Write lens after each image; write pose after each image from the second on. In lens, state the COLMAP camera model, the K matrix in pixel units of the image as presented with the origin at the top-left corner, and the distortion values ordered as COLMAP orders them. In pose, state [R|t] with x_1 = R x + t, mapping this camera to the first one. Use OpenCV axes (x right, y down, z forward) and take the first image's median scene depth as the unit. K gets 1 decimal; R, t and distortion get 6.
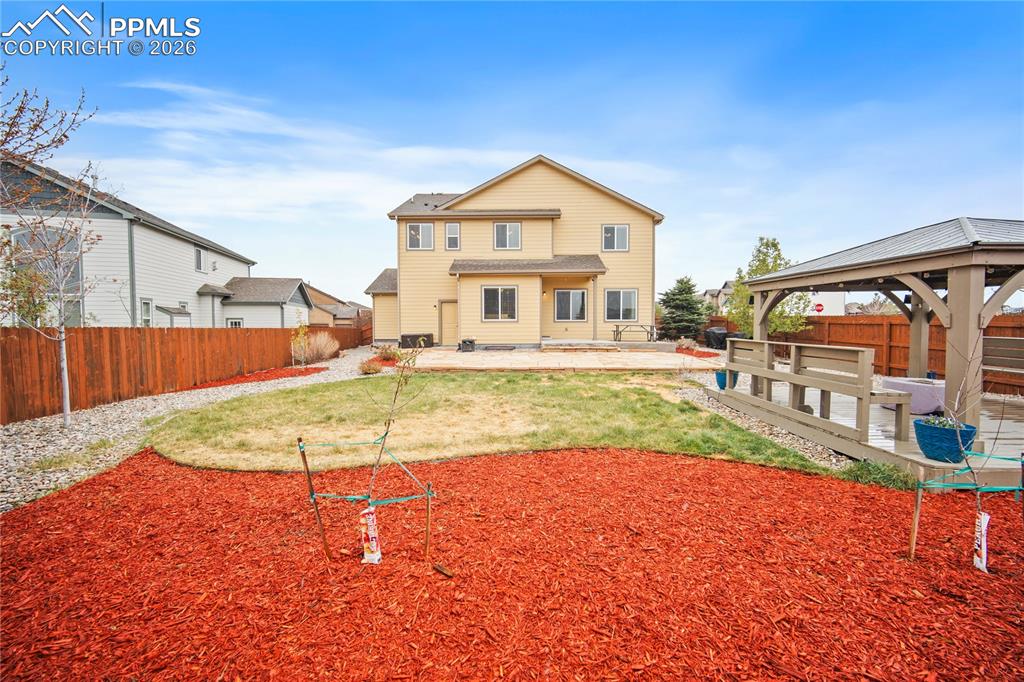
lens RADIAL K [[405.5, 0, 512.7], [0, 405.5, 336.7], [0, 0, 1]] dist [0.001502, 0.000093]
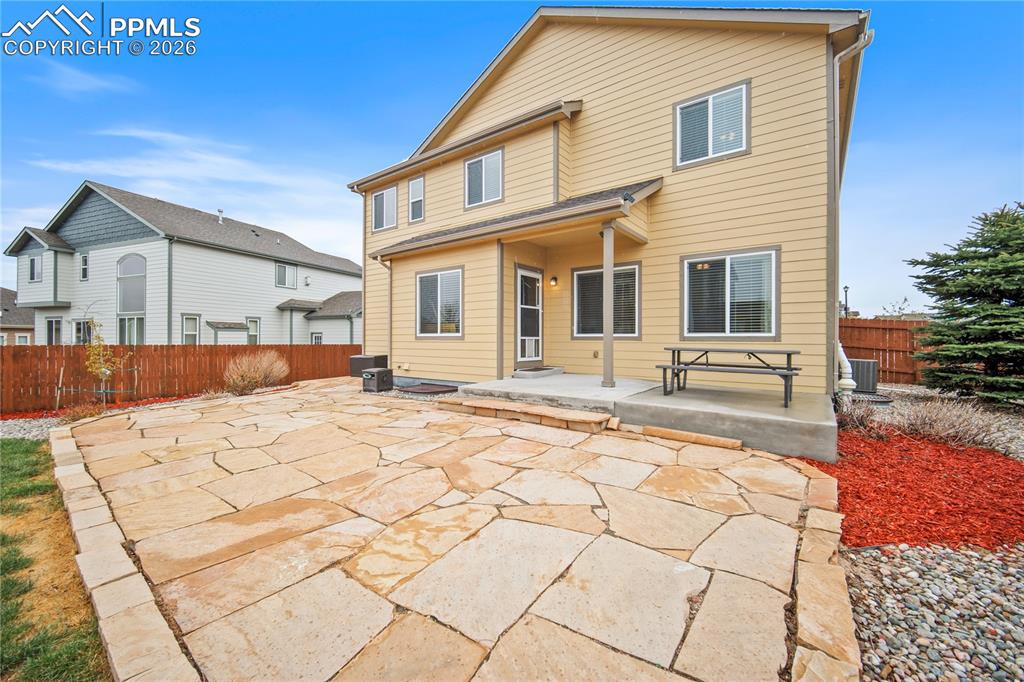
lens RADIAL K [[405.5, 0, 512.7], [0, 405.5, 336.7], [0, 0, 1]] dist [0.001502, 0.000093]
pose [[0.813435, 0.002434, -0.581651, 0.333804], [-0.022088, 0.999399, -0.026709, -0.024638], [0.581237, 0.034573, 0.813000, 0.585296]]
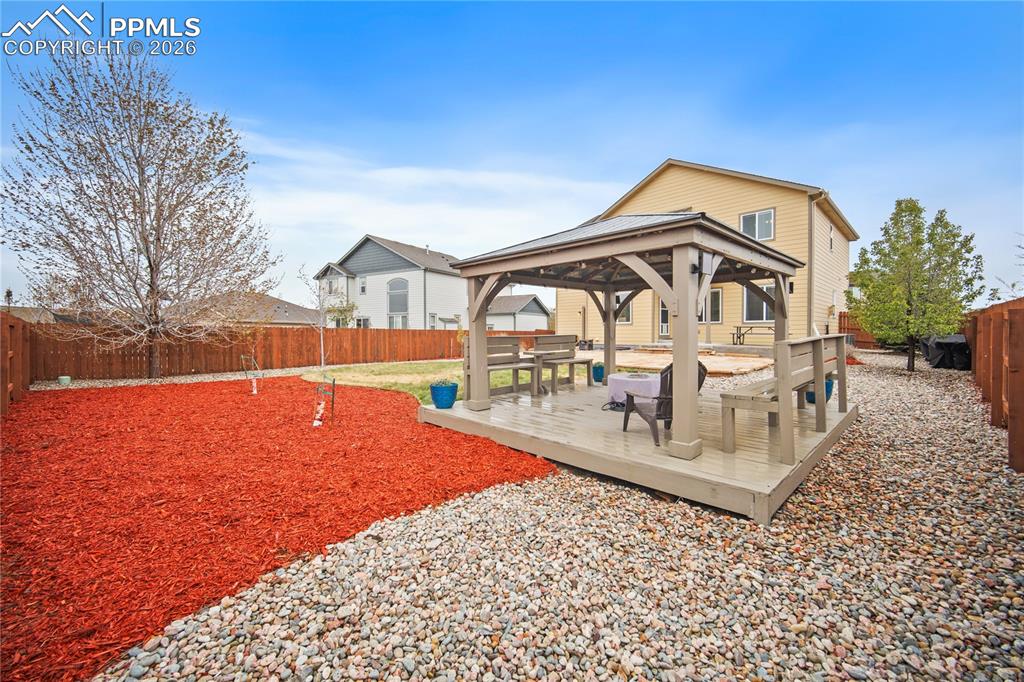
lens RADIAL K [[405.5, 0, 512.7], [0, 405.5, 336.7], [0, 0, 1]] dist [0.001502, 0.000093]
pose [[0.709041, 0.009912, -0.705098, 0.508509], [-0.020260, 0.999775, -0.006319, 0.008462], [0.704877, 0.018766, 0.709082, 0.017654]]
